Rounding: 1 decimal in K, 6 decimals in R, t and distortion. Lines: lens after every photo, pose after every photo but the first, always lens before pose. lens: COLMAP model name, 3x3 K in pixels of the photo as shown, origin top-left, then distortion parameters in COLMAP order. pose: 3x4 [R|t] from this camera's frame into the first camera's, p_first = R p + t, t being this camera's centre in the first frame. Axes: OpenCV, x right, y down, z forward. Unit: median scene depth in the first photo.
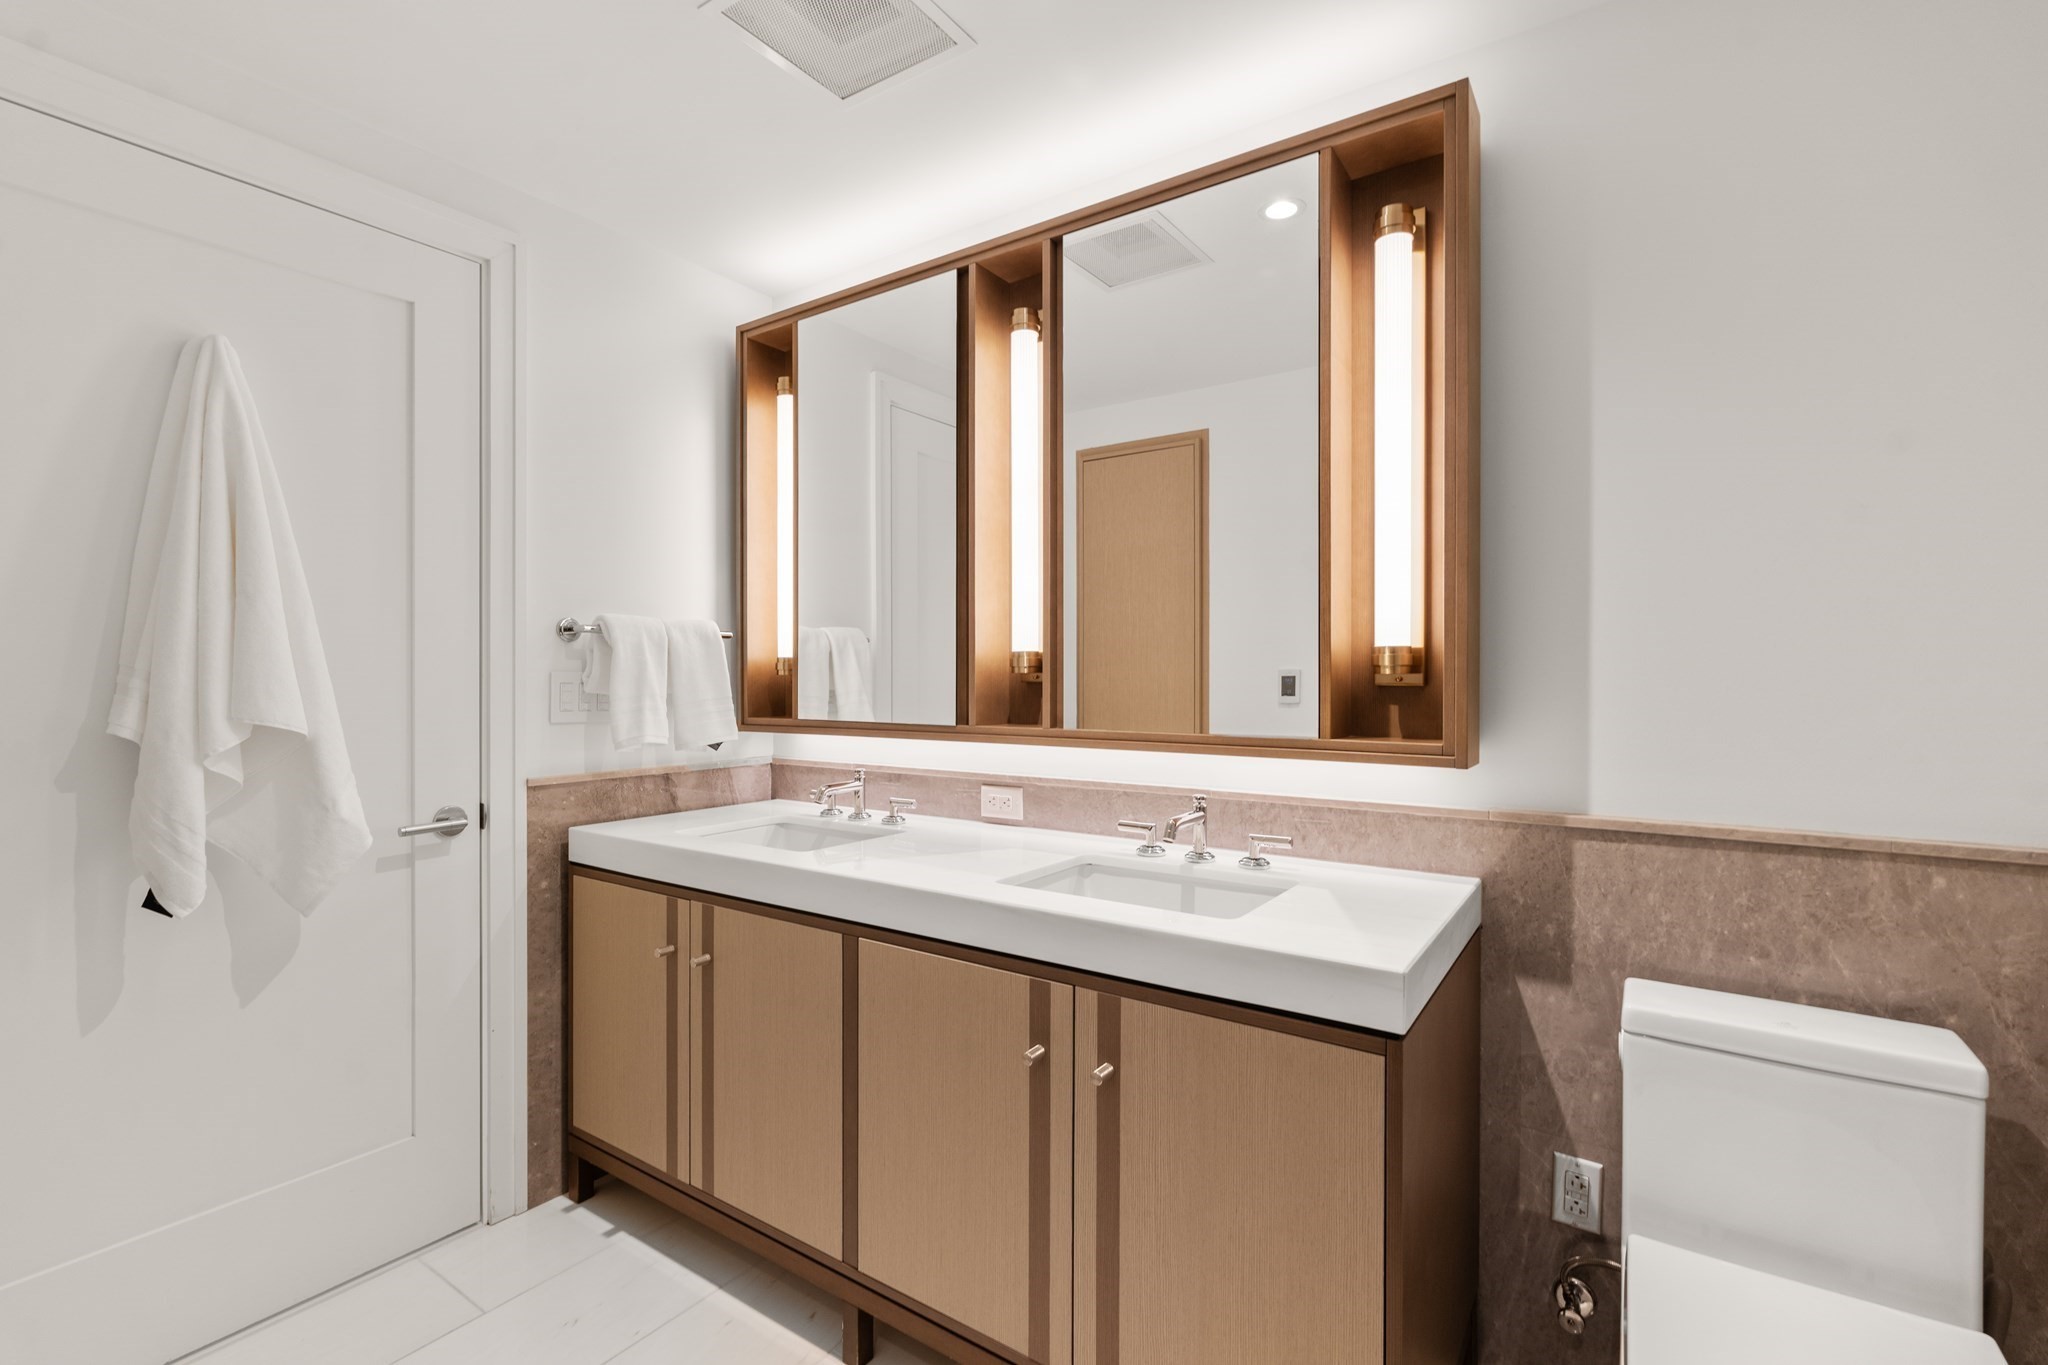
lens RADIAL K [[910.2, 0, 1024.4], [0, 910.2, 677.1], [0, 0, 1]] dist [-0.000619, 0.000041]
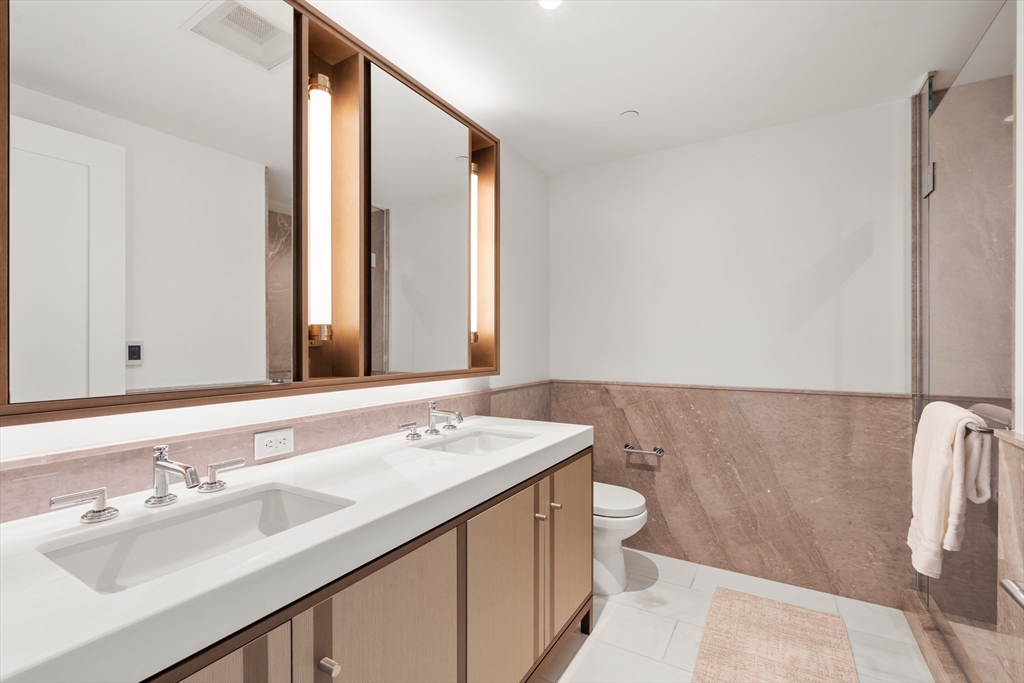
lens RADIAL K [[455.1, 0, 512.2], [0, 455.1, 338.8], [0, 0, 1]] dist [-0.000619, 0.000041]
pose [[-0.055063, 0.016875, 0.998340, -0.797304], [0.009260, 0.999823, -0.016389, 0.010095], [-0.998440, 0.008342, -0.055209, 0.850413]]
